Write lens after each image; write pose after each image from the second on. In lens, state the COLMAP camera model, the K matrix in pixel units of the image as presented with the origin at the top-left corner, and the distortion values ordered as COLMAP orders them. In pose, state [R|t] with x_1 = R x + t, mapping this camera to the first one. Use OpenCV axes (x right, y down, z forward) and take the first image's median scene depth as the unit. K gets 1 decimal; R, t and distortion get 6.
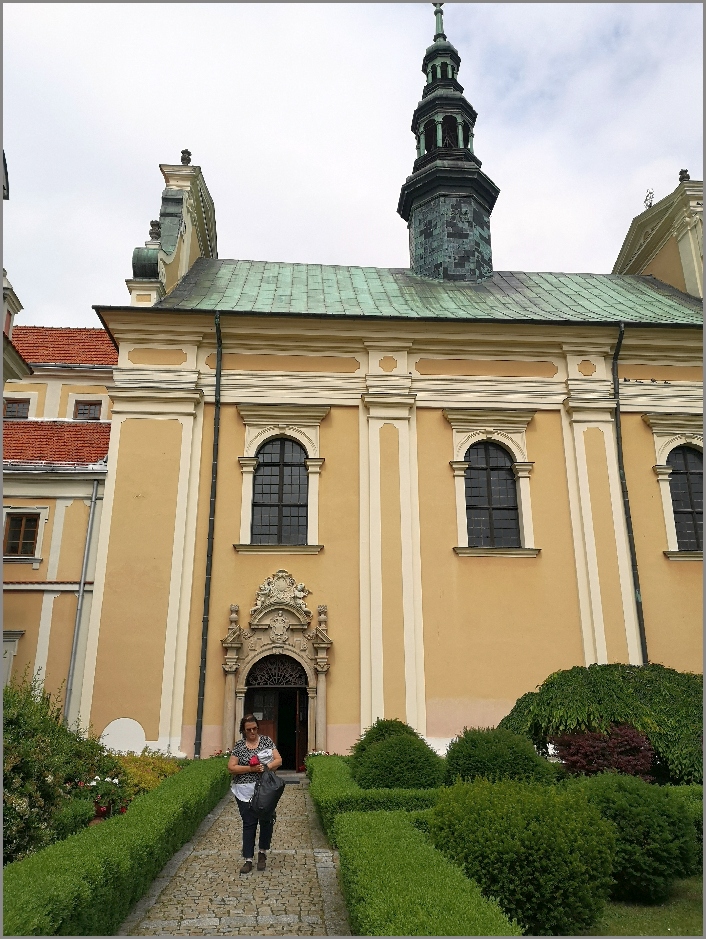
lens RADIAL K [[748.1, 0, 354.8], [0, 748.1, 464.9], [0, 0, 1]] dist [-0.006302, 0.003308]
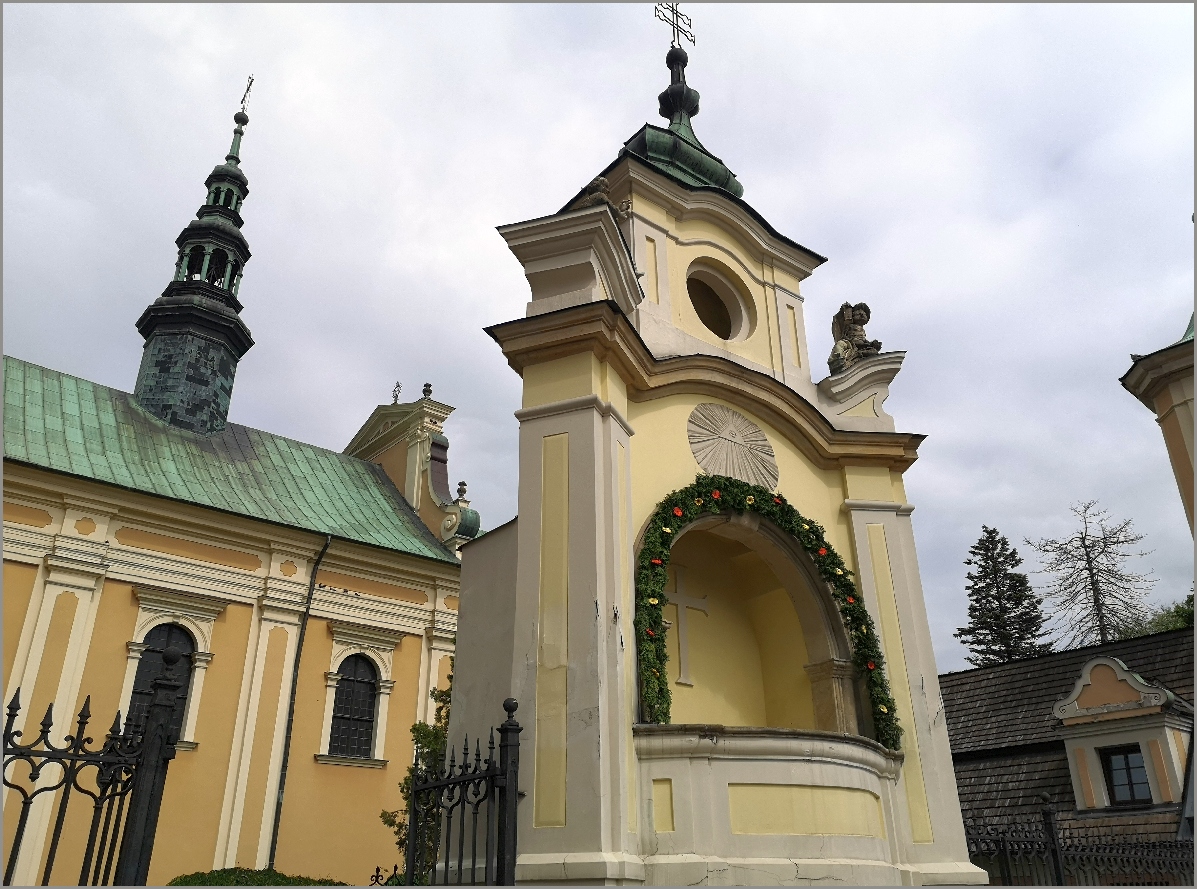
lens RADIAL K [[953.6, 0, 602.9], [0, 953.6, 448.0], [0, 0, 1]] dist [-0.006302, 0.003308]
pose [[0.806363, 0.251750, 0.535164, -0.096726], [-0.178302, 0.966258, -0.185885, -0.121380], [-0.563903, 0.054470, 0.824043, -0.375614]]
